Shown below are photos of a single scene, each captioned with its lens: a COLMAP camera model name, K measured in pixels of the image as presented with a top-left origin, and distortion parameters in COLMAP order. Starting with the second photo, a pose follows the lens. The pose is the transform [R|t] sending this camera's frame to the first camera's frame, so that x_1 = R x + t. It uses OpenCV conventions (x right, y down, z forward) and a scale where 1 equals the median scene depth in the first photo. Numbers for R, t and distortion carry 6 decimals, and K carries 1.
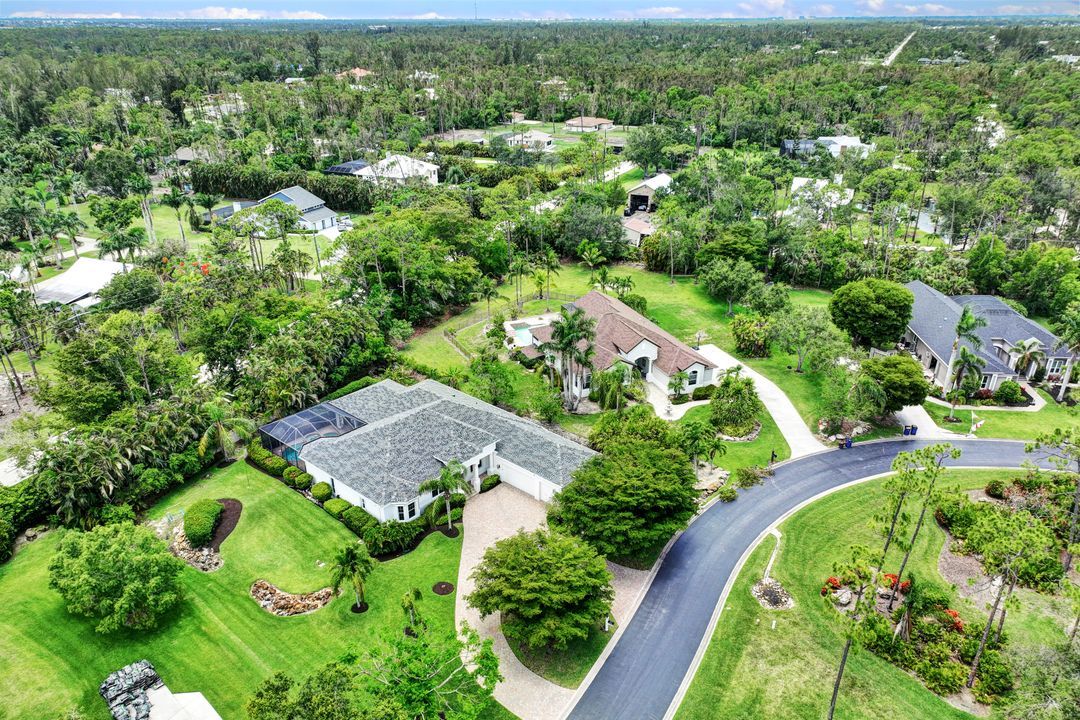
lens RADIAL K [[765.2, 0, 539.7], [0, 765.2, 389.2], [0, 0, 1]] dist [0.003639, -0.002749]
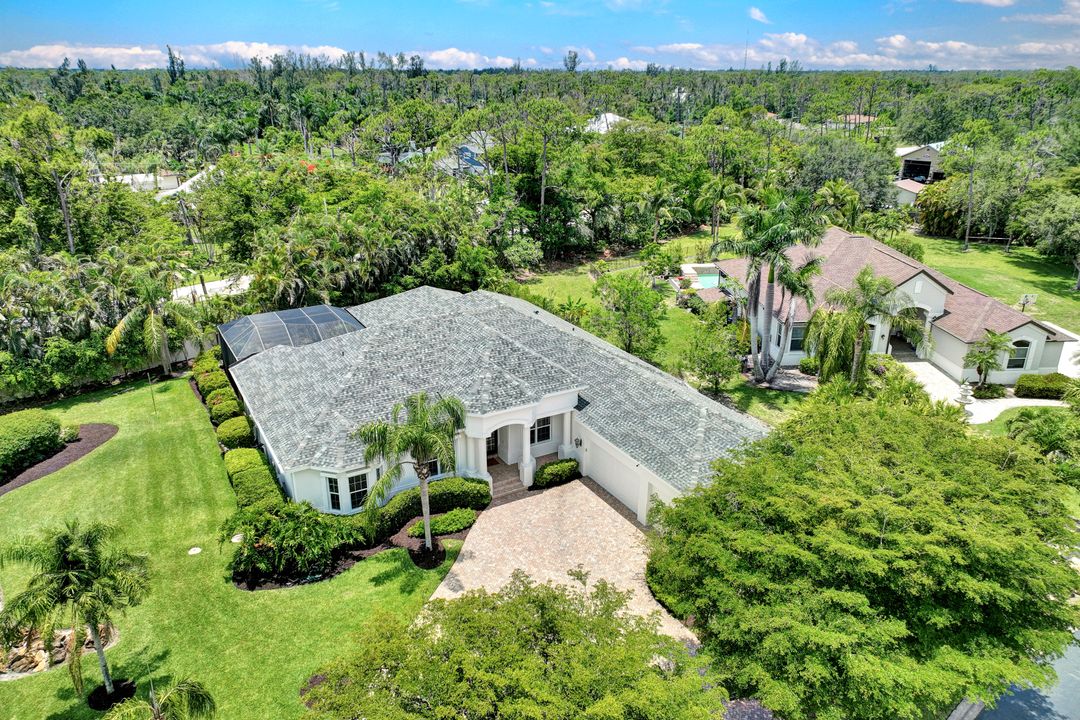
lens RADIAL K [[760.5, 0, 540.0], [0, 760.5, 360.0], [0, 0, 1]] dist [0.006492, 0.000950]
pose [[0.947919, 0.117272, -0.296137, 0.063191], [-0.143387, 0.987329, -0.067988, 0.089782], [0.284411, 0.106909, 0.952723, 0.552393]]
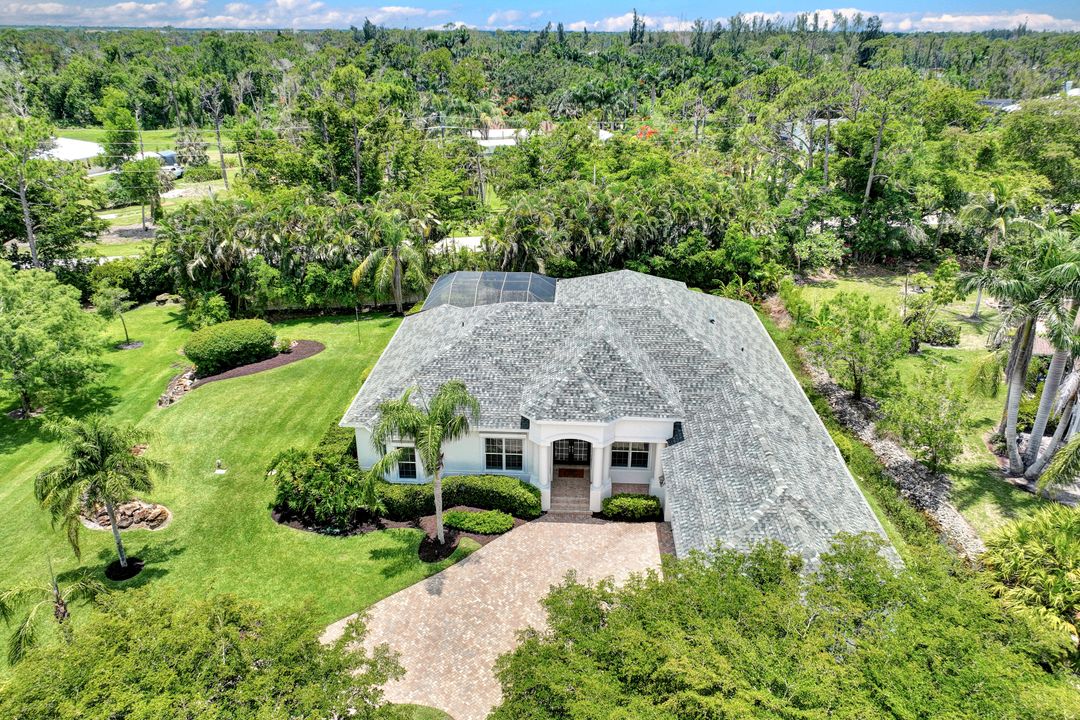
lens RADIAL K [[760.5, 0, 540.0], [0, 760.5, 360.0], [0, 0, 1]] dist [0.006492, 0.000950]
pose [[0.623934, 0.315759, -0.714844, 0.186956], [-0.348806, 0.931086, 0.106831, 0.020081], [0.699315, 0.182686, 0.691075, 0.690827]]
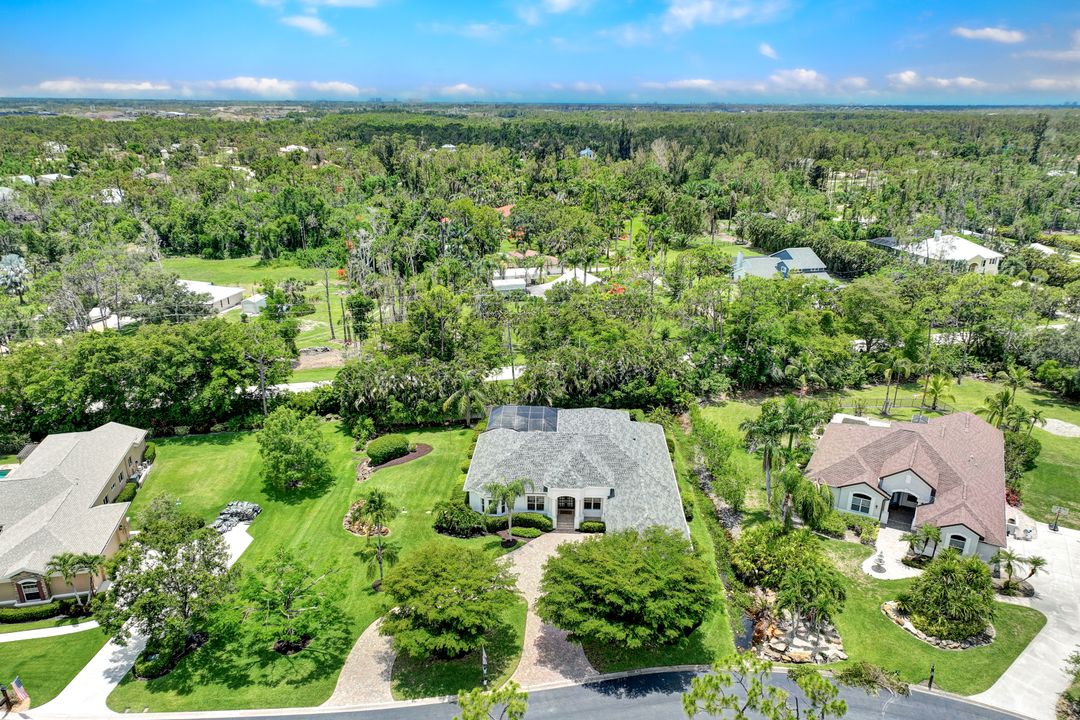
lens RADIAL K [[765.2, 0, 539.7], [0, 765.2, 389.2], [0, 0, 1]] dist [0.003639, -0.002749]
pose [[0.627464, 0.281119, -0.726128, 0.565308], [-0.347564, 0.935612, 0.061883, -0.078306], [0.696770, 0.213546, 0.684769, 0.275187]]
